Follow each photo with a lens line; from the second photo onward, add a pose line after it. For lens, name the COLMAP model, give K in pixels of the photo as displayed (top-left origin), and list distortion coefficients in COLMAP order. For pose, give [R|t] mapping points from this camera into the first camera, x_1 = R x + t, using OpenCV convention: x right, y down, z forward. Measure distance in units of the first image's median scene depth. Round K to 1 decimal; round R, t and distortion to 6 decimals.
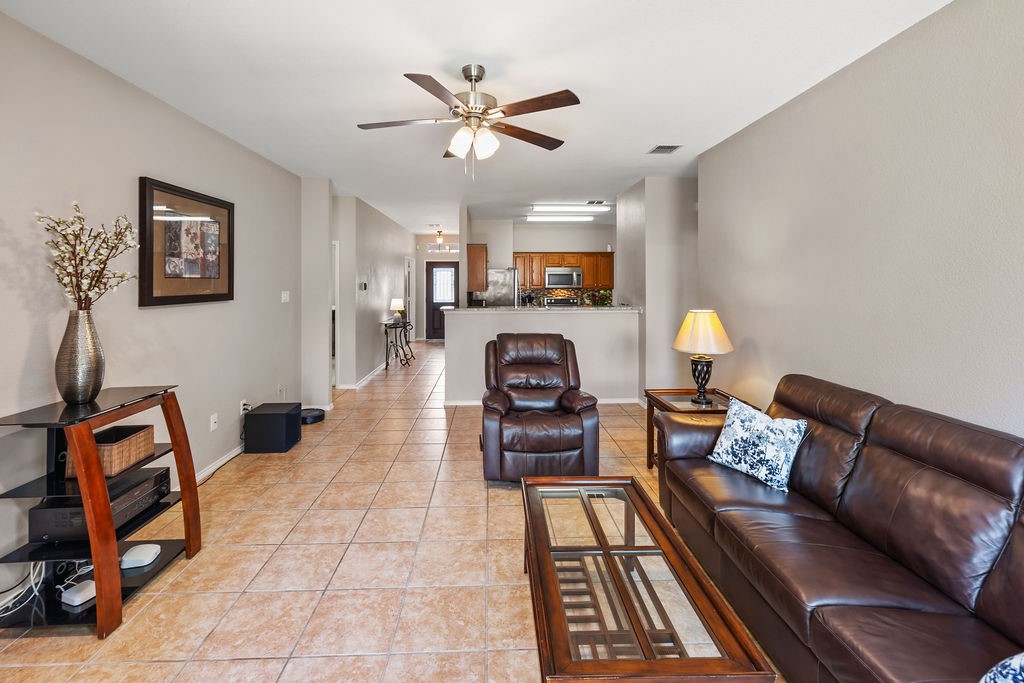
lens RADIAL K [[448.6, 0, 527.8], [0, 448.6, 280.6], [0, 0, 1]] dist [0.002602, 0.001327]
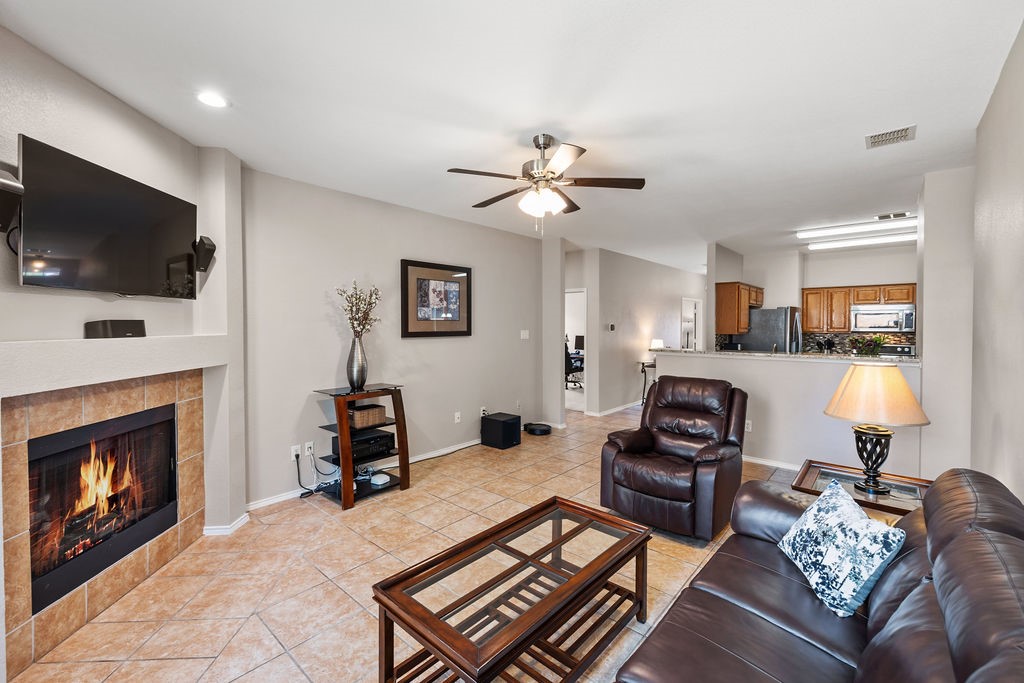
lens RADIAL K [[448.6, 0, 530.5], [0, 448.6, 334.5], [0, 0, 1]] dist [0.002602, 0.001327]
pose [[0.721074, 0.018485, -0.692611, 0.650162], [0.000099, 0.999641, 0.026782, 0.001542], [0.692858, -0.019380, 0.720814, 0.135568]]
